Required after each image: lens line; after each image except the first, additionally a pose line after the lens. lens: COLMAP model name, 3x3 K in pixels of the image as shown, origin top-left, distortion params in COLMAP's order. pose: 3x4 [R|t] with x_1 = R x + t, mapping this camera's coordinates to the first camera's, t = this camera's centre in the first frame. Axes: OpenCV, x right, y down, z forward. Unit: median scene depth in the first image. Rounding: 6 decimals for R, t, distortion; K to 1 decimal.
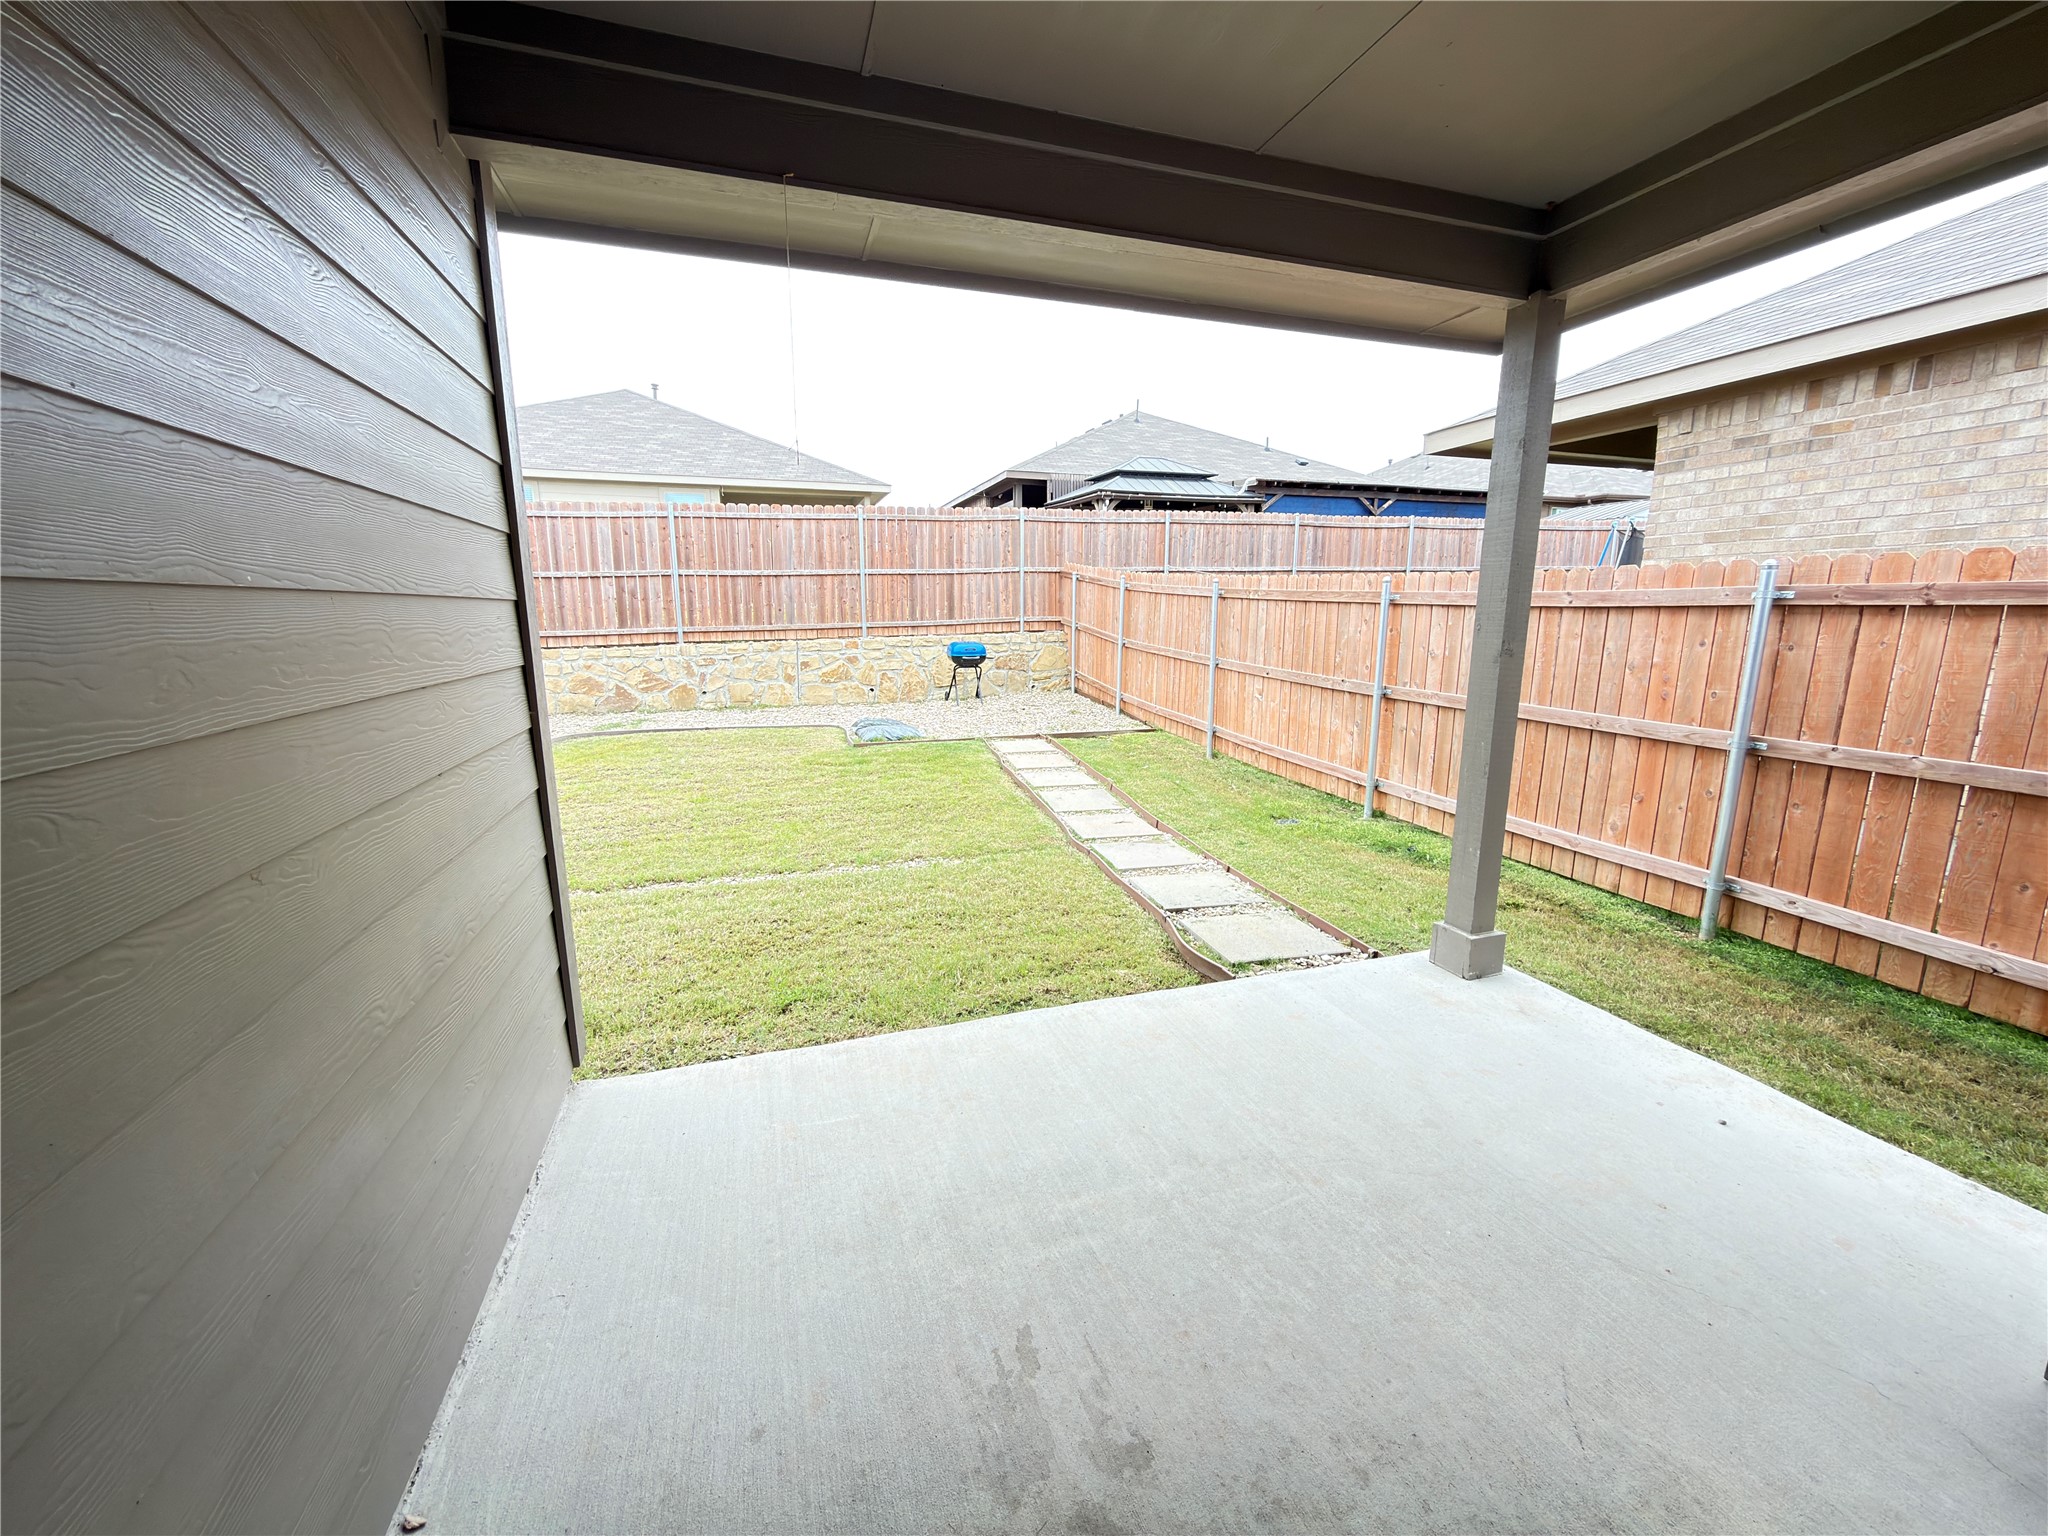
lens RADIAL K [[817.7, 0, 1025.2], [0, 817.7, 768.5], [0, 0, 1]] dist [0.000702, -0.000575]
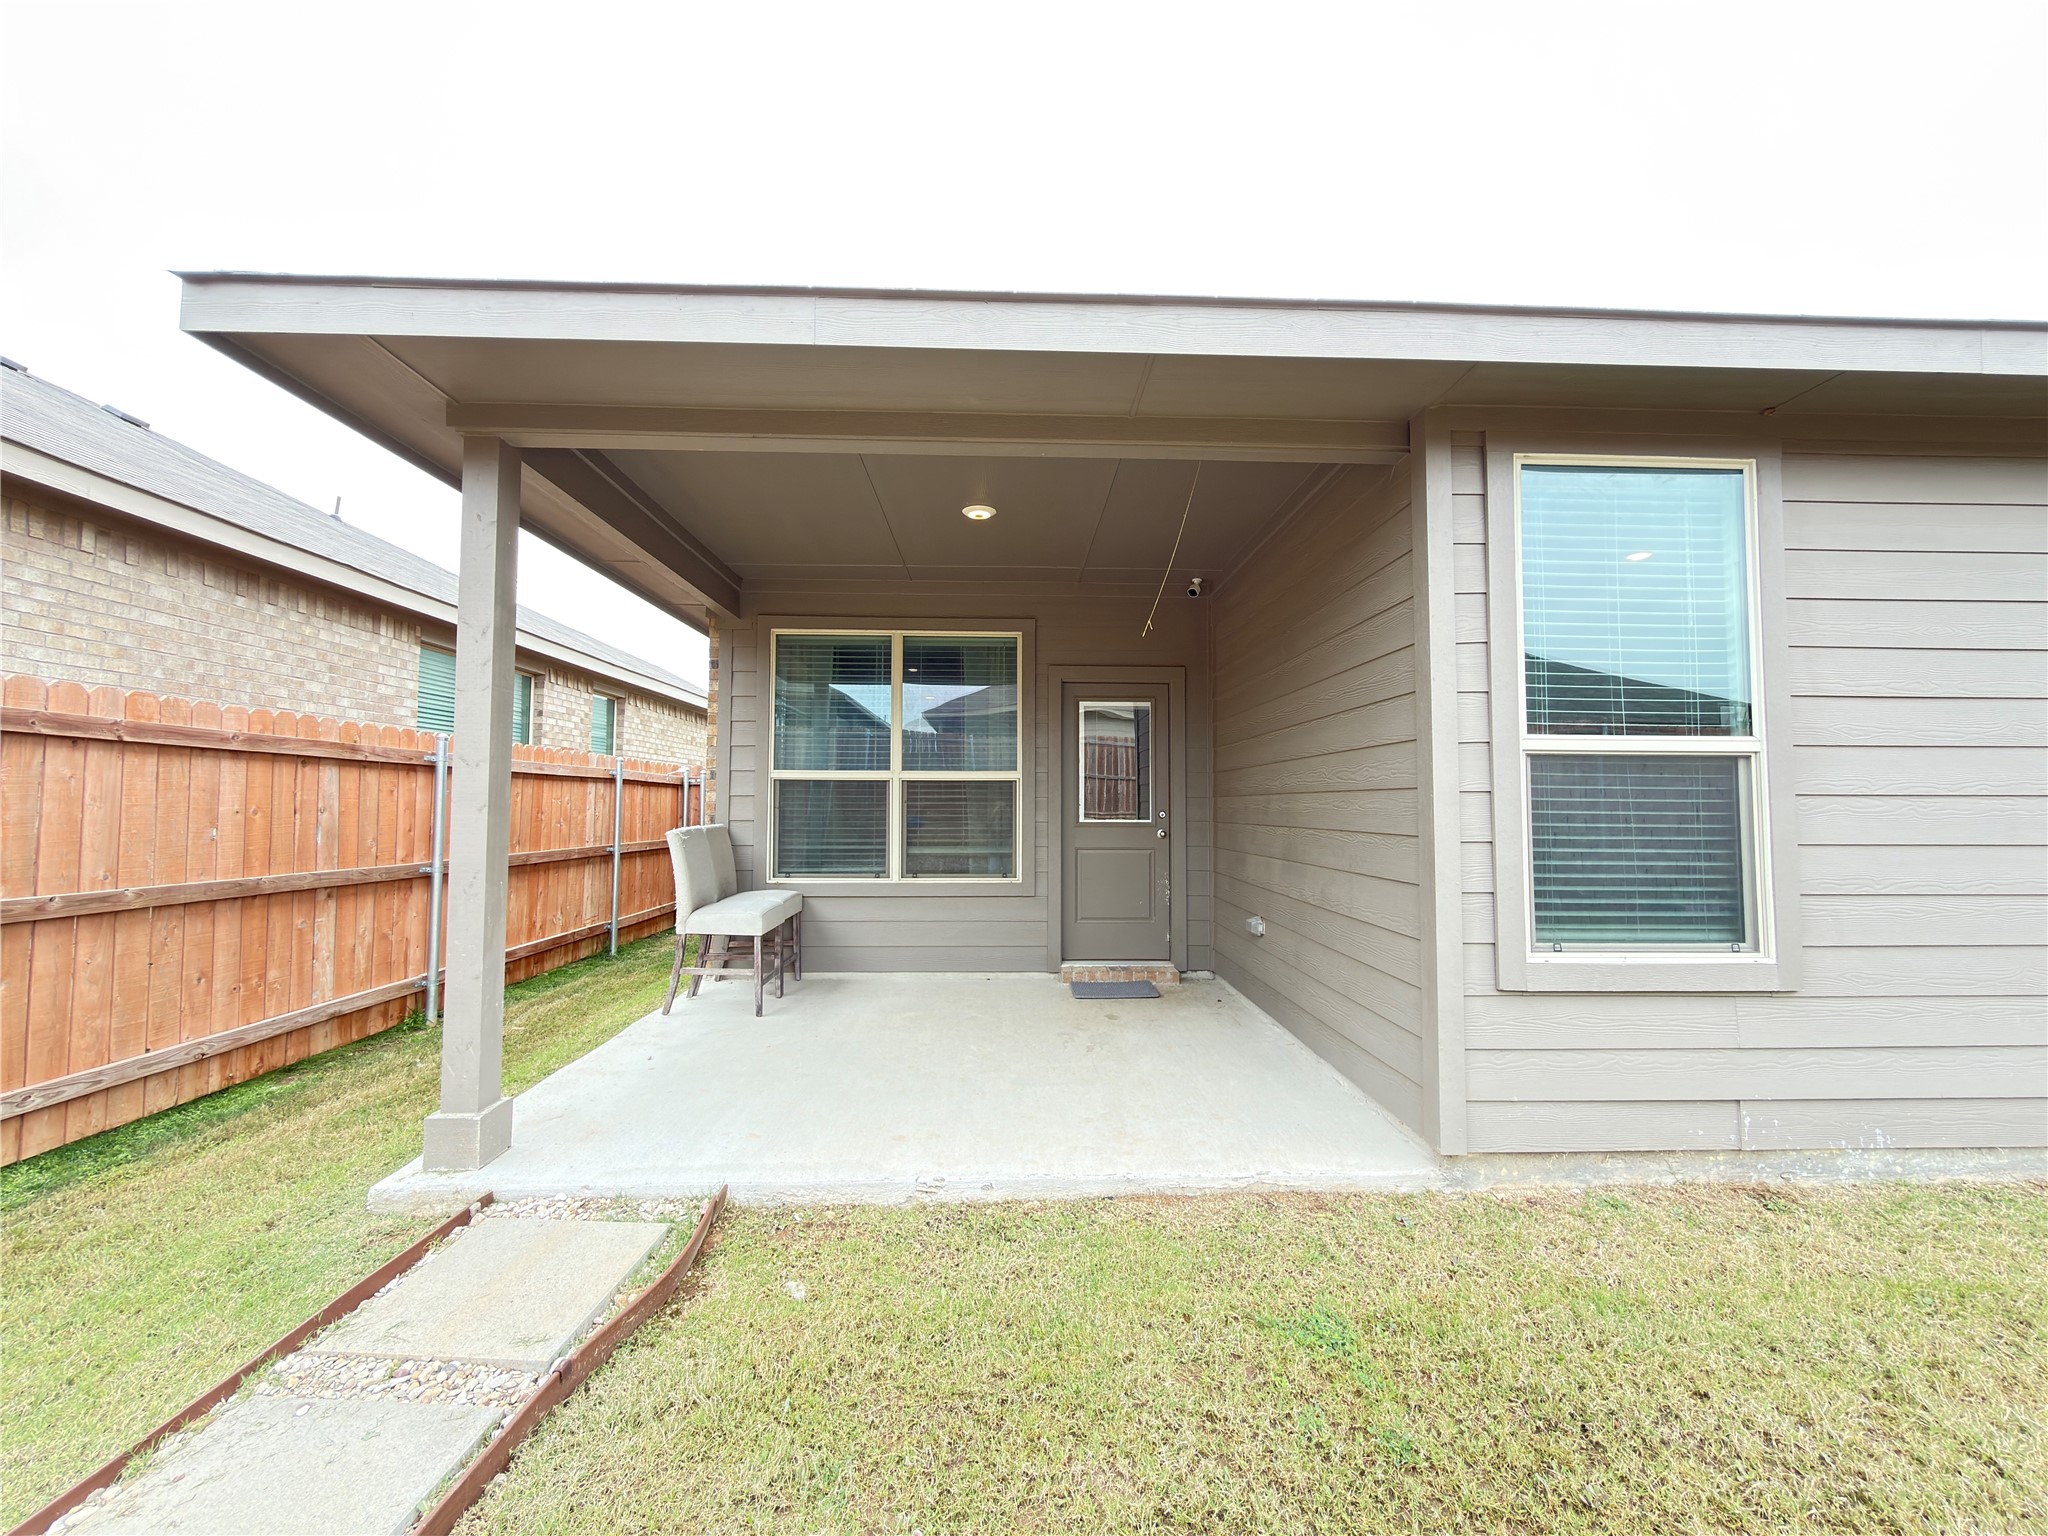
lens RADIAL K [[817.7, 0, 1024.2], [0, 817.7, 769.3], [0, 0, 1]] dist [0.000702, -0.000575]
pose [[-0.960823, 0.007482, 0.277062, -0.076155], [0.046340, 0.989901, 0.133973, -0.074089], [-0.273261, 0.141563, -0.951466, 0.496106]]
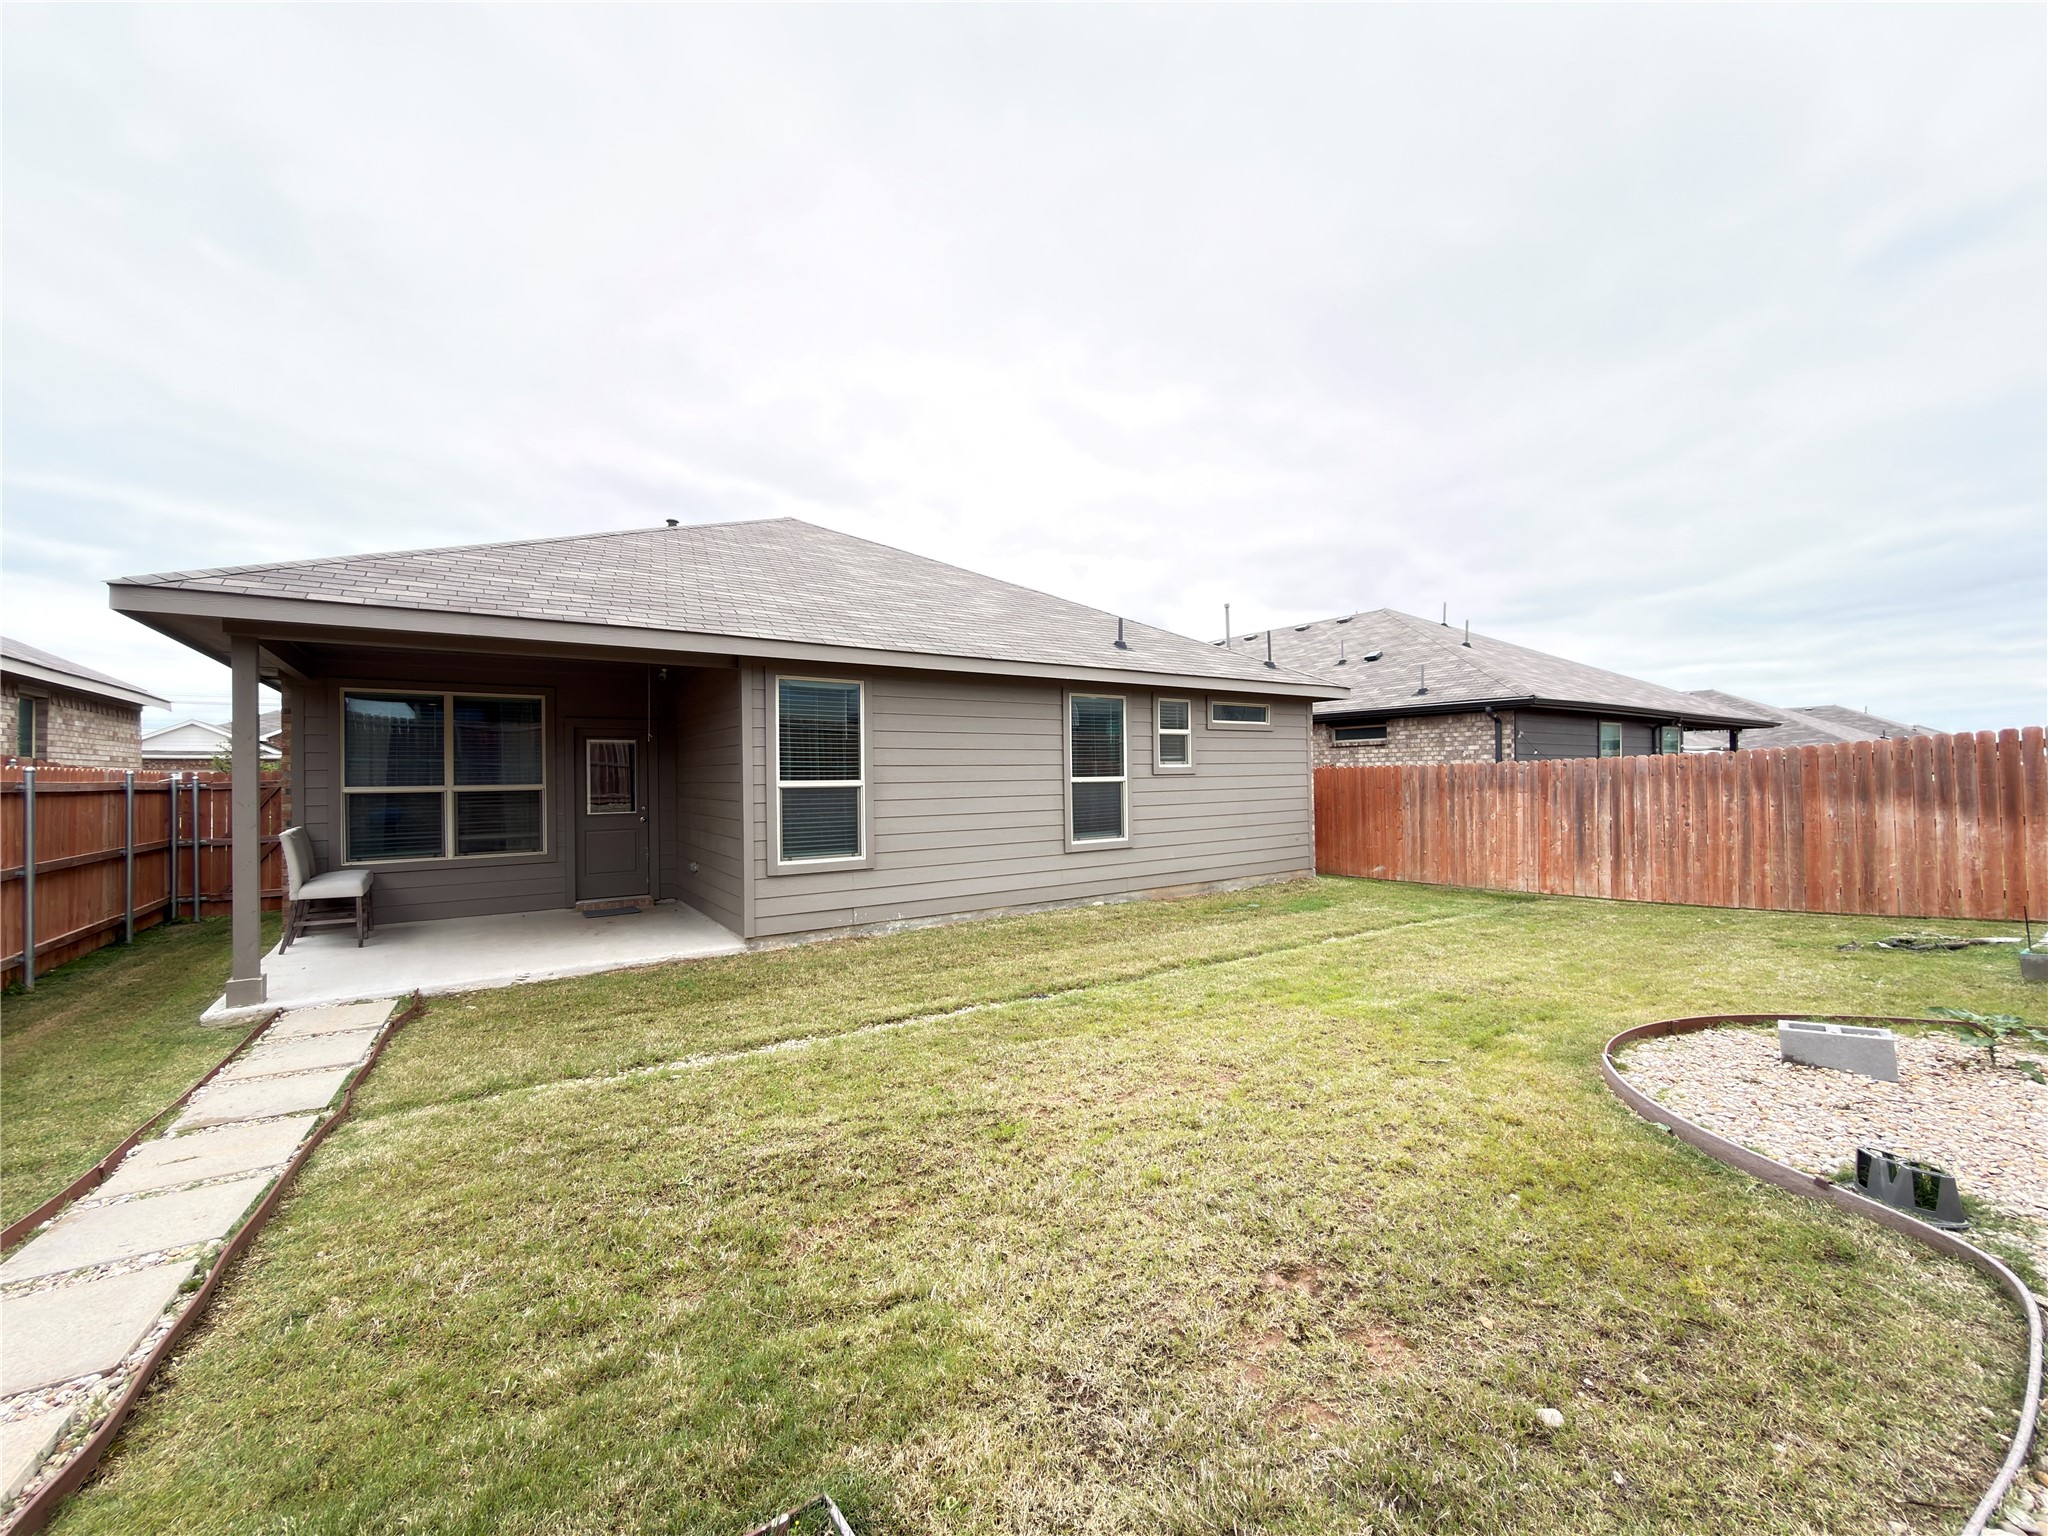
lens RADIAL K [[817.7, 0, 1028.5], [0, 817.7, 771.2], [0, 0, 1]] dist [0.000702, -0.000575]
pose [[-0.957693, 0.009515, -0.287634, -0.165608], [-0.042400, 0.983882, 0.173720, -0.187628], [0.284651, 0.178566, -0.941854, 0.944841]]
